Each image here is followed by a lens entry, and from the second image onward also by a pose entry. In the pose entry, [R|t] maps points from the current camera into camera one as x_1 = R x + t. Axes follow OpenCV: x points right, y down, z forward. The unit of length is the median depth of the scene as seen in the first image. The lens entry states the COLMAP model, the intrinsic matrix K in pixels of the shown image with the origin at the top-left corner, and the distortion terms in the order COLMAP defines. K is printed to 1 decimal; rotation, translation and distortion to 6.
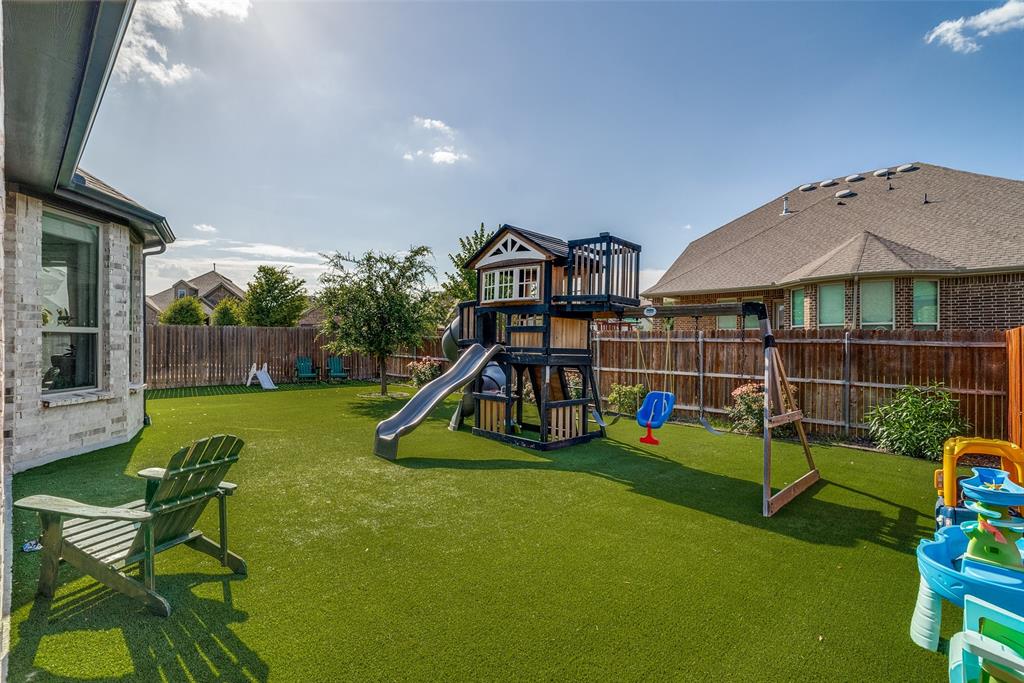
lens RADIAL K [[485.5, 0, 512.3], [0, 485.5, 343.0], [0, 0, 1]] dist [-0.012731, 0.001069]
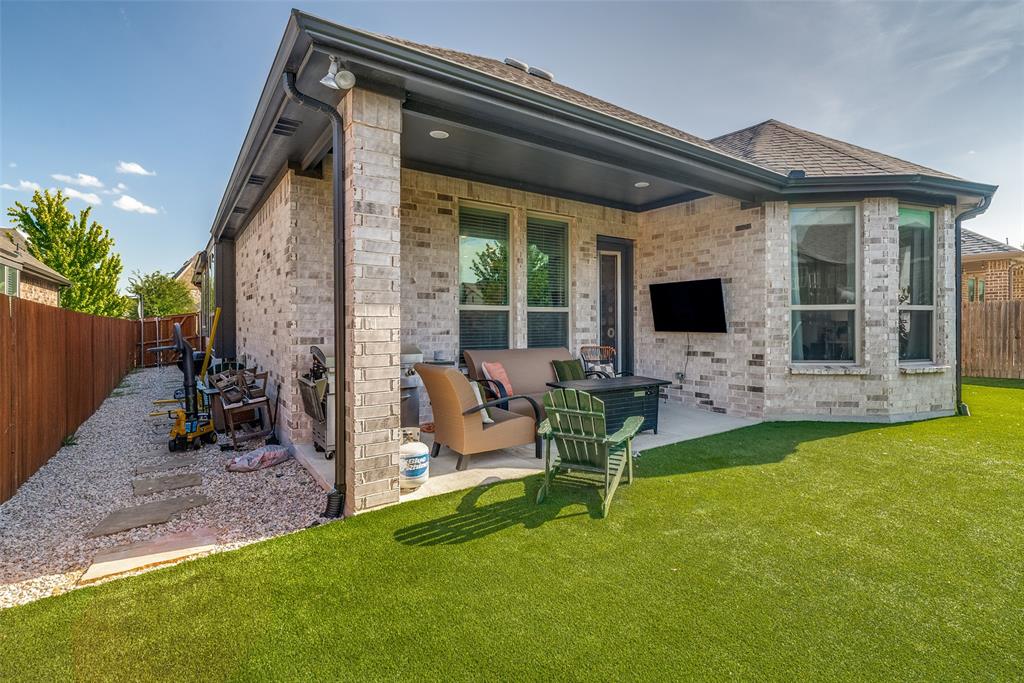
lens RADIAL K [[485.5, 0, 519.9], [0, 485.5, 325.3], [0, 0, 1]] dist [-0.012731, 0.001069]
pose [[-0.206999, 0.002244, -0.978339, 0.318623], [0.001552, 0.999997, 0.001966, 0.010392], [0.978340, -0.001111, -0.207002, 0.547014]]
